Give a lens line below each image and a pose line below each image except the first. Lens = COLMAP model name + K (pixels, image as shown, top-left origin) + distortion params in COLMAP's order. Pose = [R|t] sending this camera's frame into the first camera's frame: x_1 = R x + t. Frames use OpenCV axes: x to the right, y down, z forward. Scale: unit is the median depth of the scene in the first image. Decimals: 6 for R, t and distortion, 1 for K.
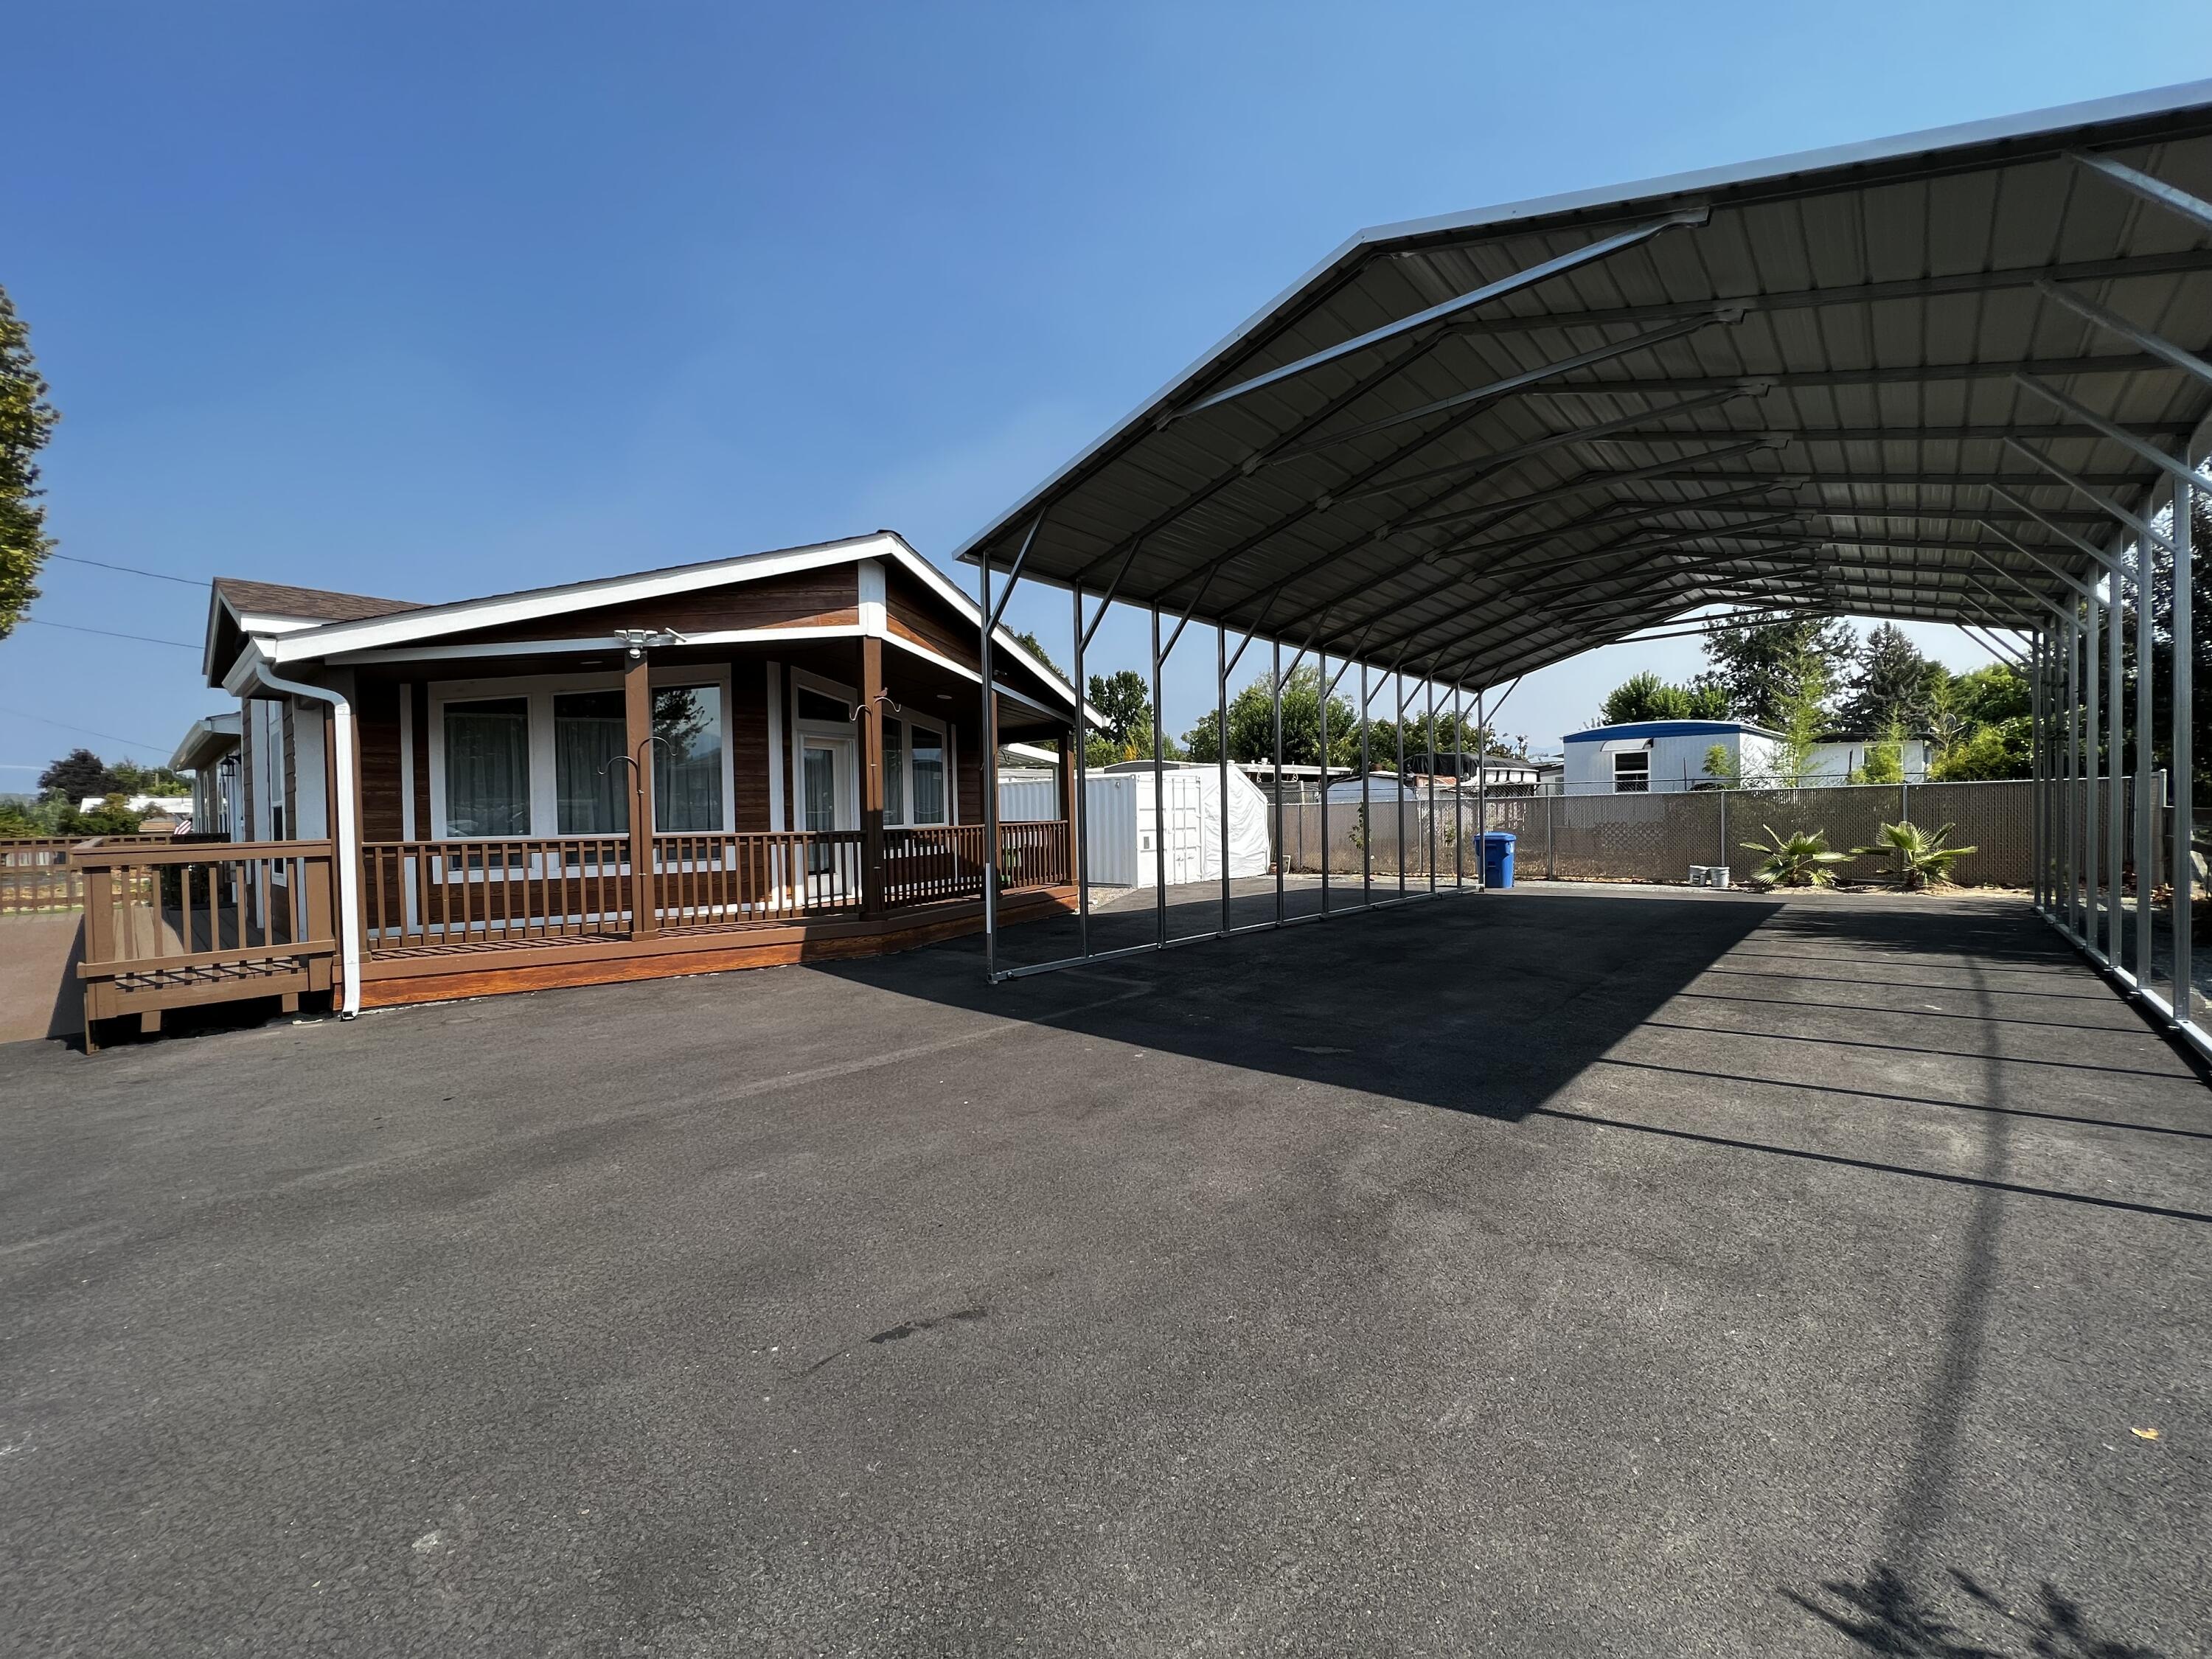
lens RADIAL K [[889.0, 0, 1106.4], [0, 889.0, 832.3], [0, 0, 1]] dist [-0.002086, 0.000795]
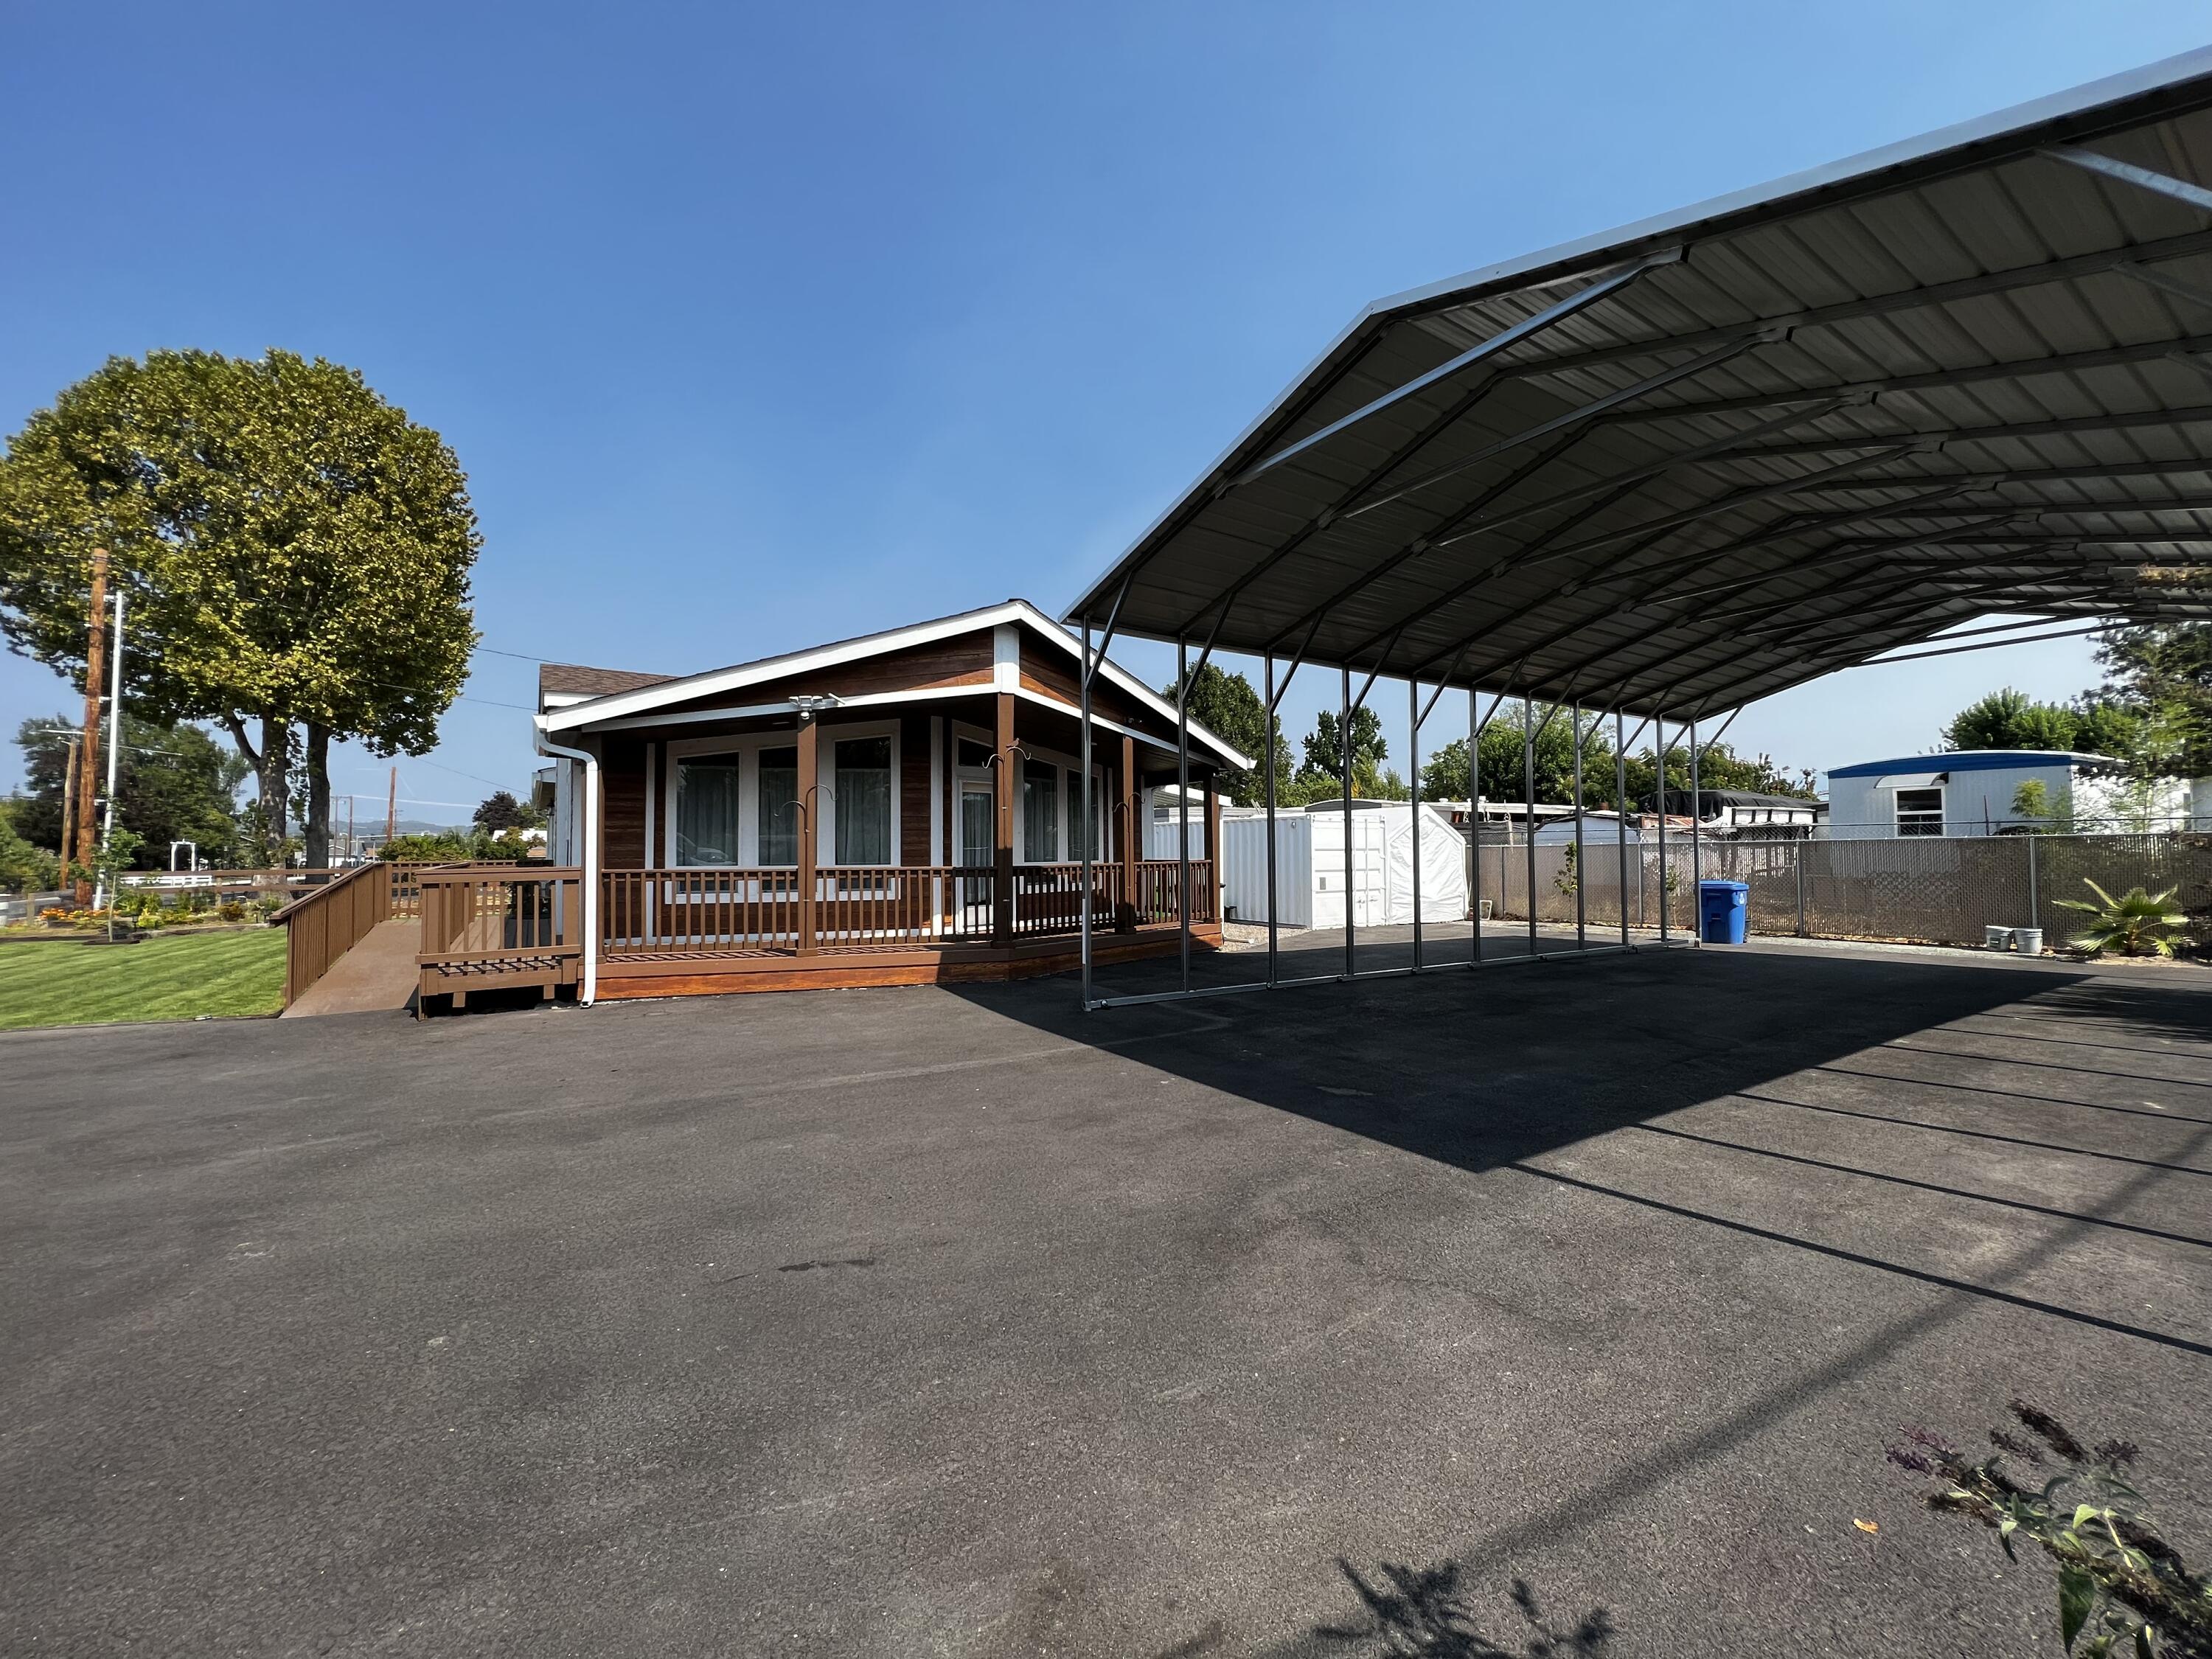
lens RADIAL K [[889.0, 0, 1099.3], [0, 889.0, 832.7], [0, 0, 1]] dist [-0.002086, 0.000795]
pose [[0.965387, 0.007317, -0.260720, 0.184296], [-0.018183, 0.999062, -0.039289, -0.003871], [0.260188, 0.042670, 0.964615, -0.049107]]
